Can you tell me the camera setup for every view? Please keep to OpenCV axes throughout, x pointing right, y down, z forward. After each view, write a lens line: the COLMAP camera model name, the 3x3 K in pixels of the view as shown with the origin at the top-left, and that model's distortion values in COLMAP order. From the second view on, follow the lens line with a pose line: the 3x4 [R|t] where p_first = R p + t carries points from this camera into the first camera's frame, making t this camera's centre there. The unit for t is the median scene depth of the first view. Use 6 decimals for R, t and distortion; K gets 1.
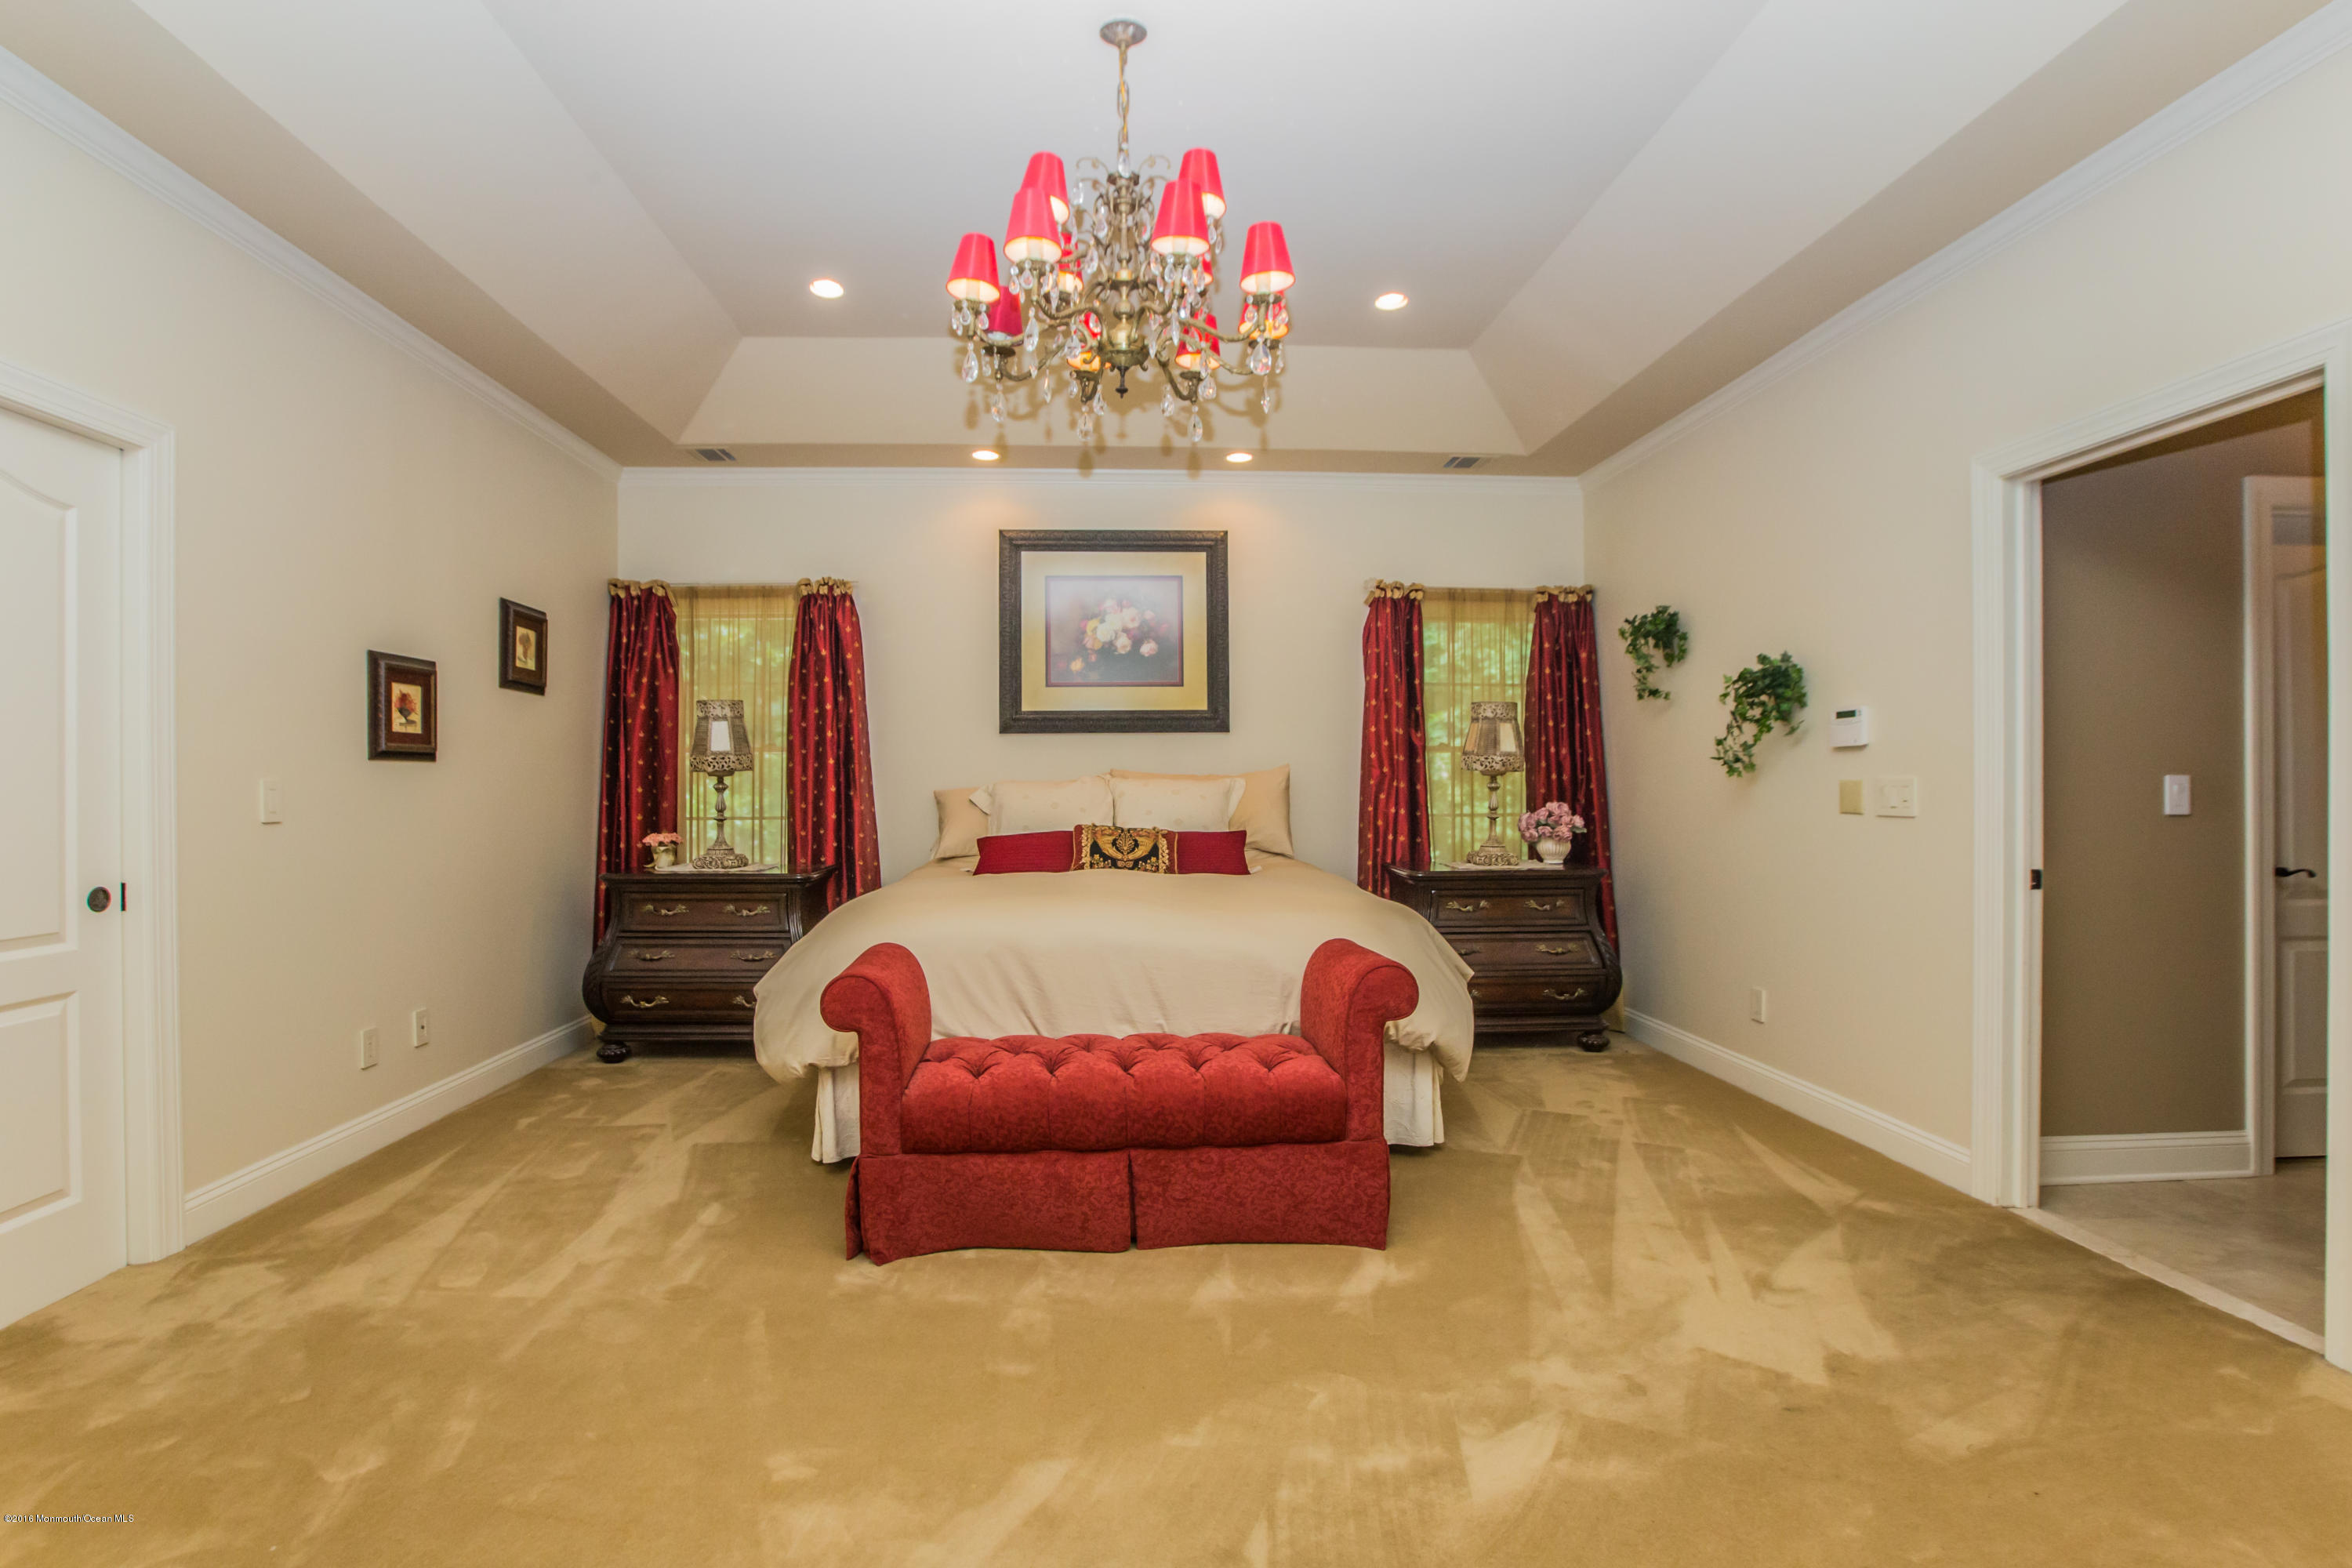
lens RADIAL K [[1061.4, 0, 1194.1], [0, 1061.4, 801.2], [0, 0, 1]] dist [-0.050335, 0.015325]
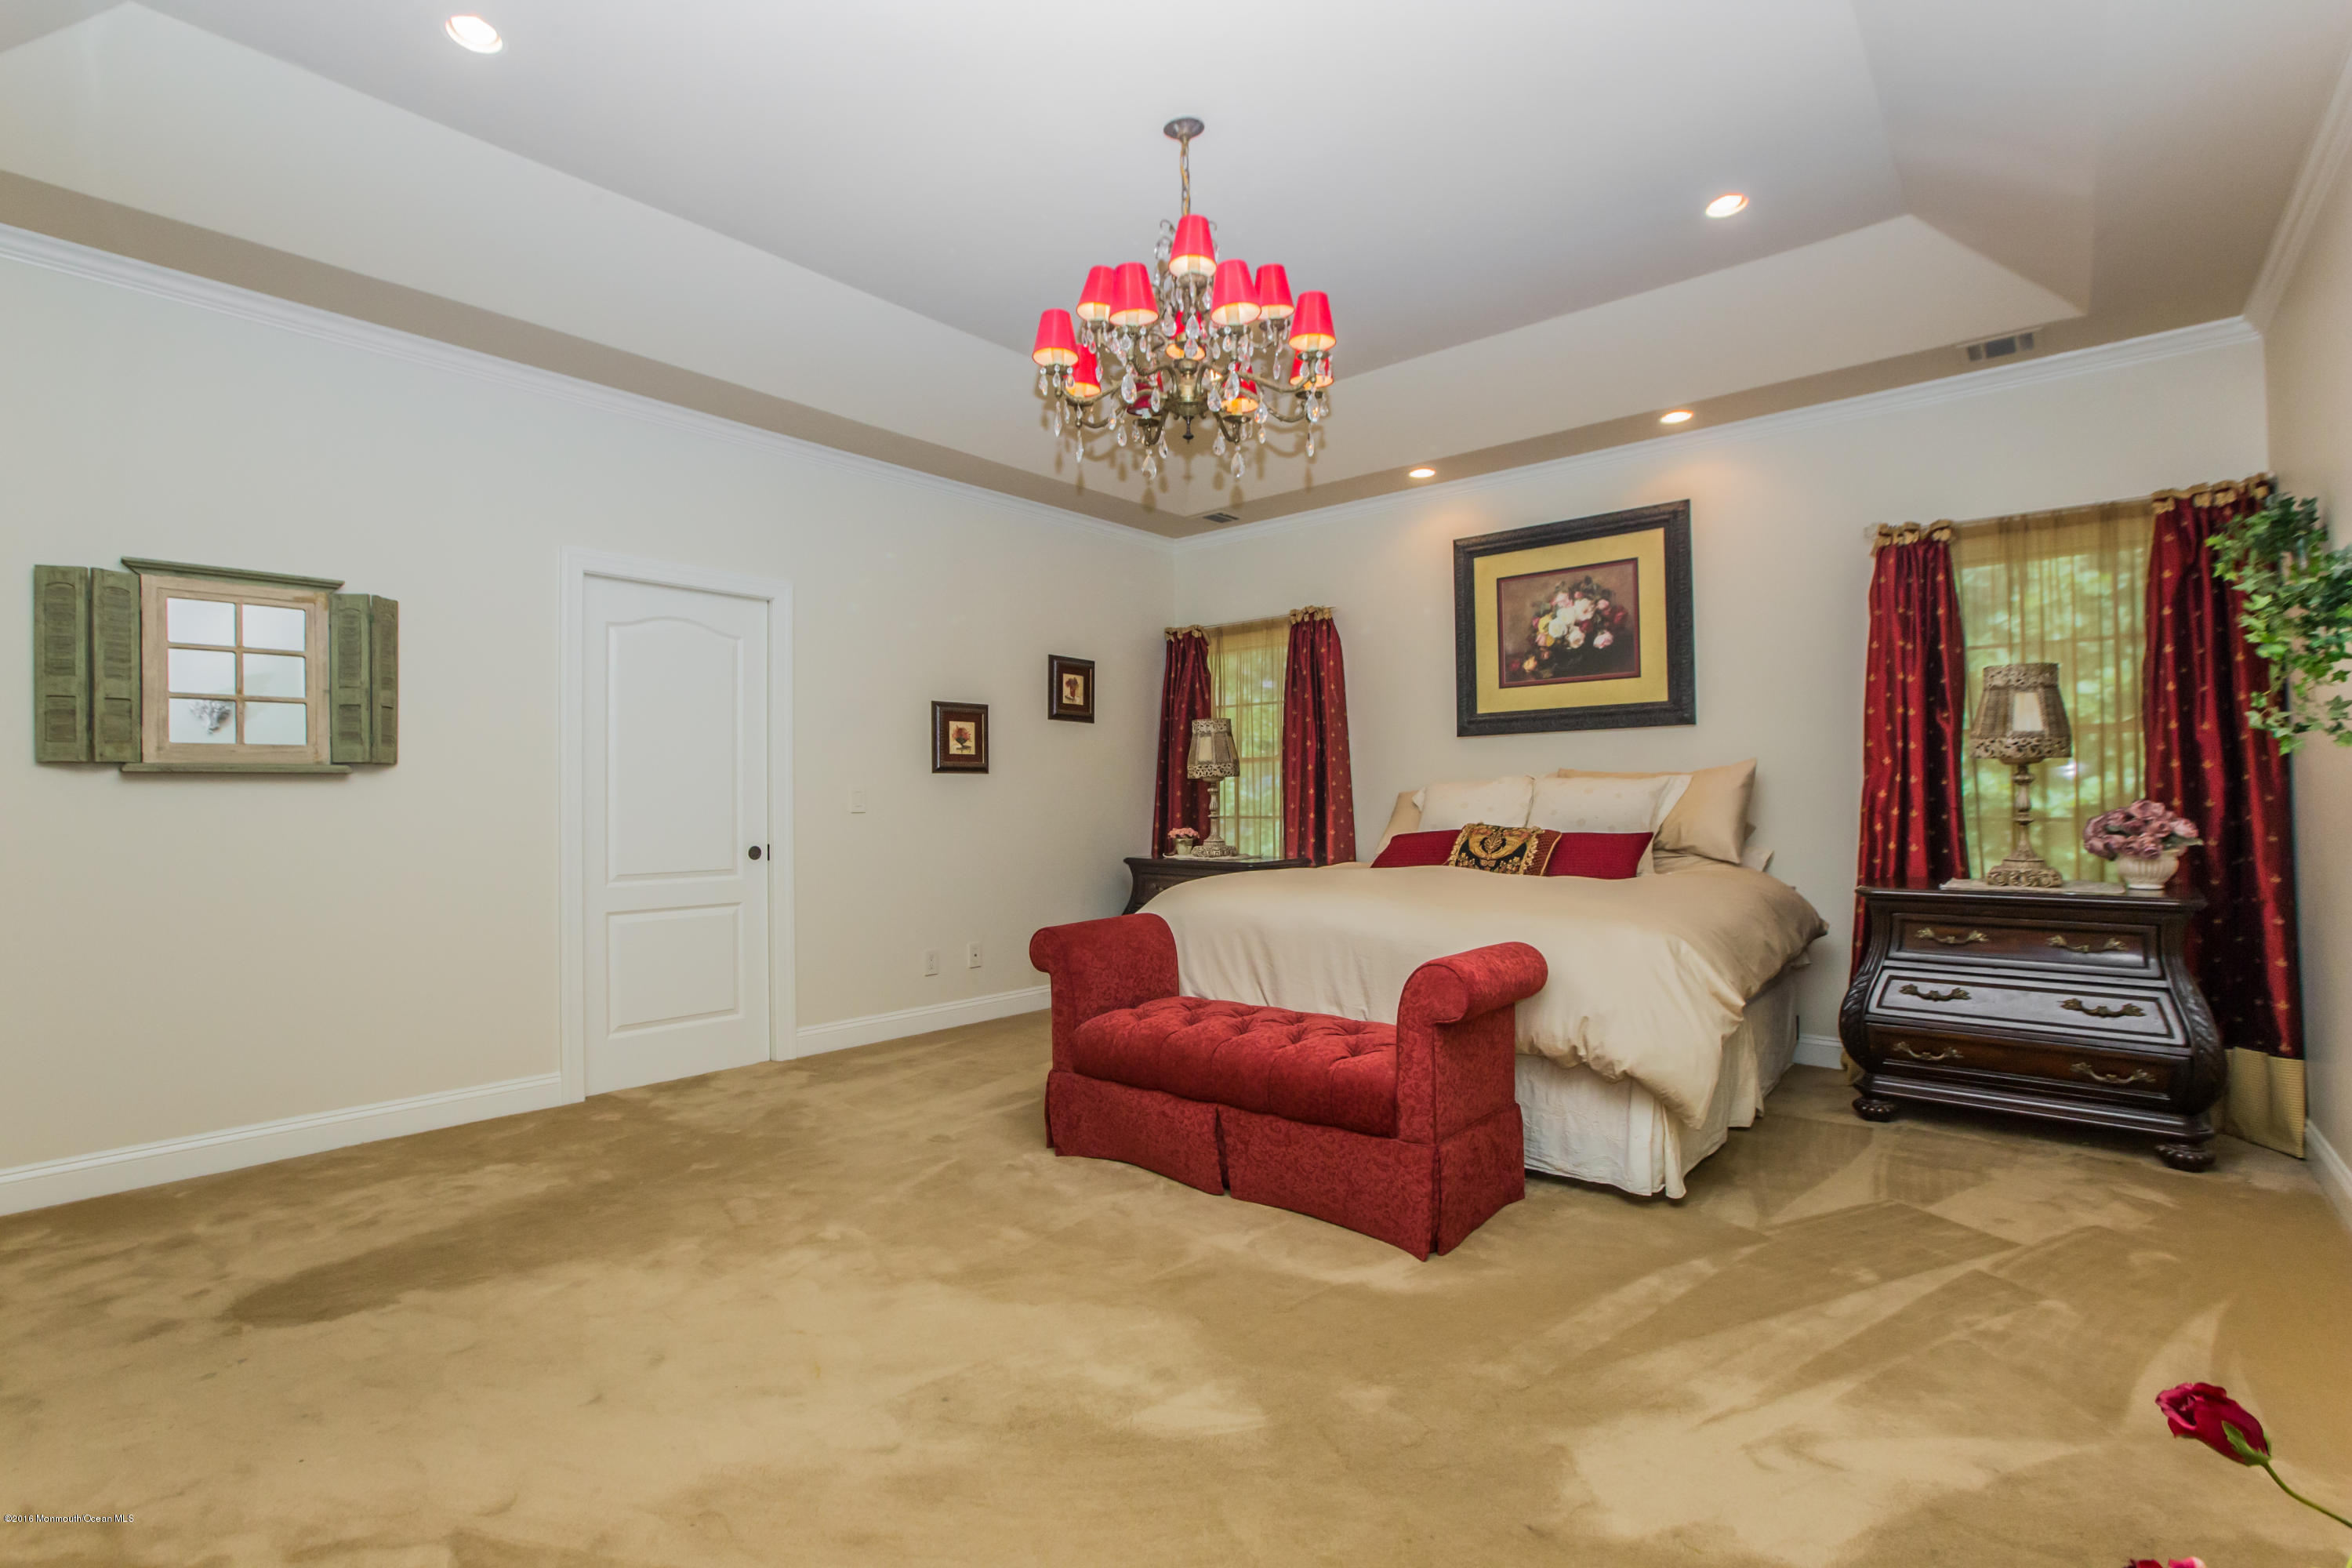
lens RADIAL K [[1061.4, 0, 1196.1], [0, 1061.4, 796.2], [0, 0, 1]] dist [-0.050335, 0.015325]
pose [[0.731827, -0.006671, -0.681457, 0.458310], [-0.003454, 0.999903, -0.013498, 0.011887], [0.681481, 0.012231, 0.731733, 0.105087]]
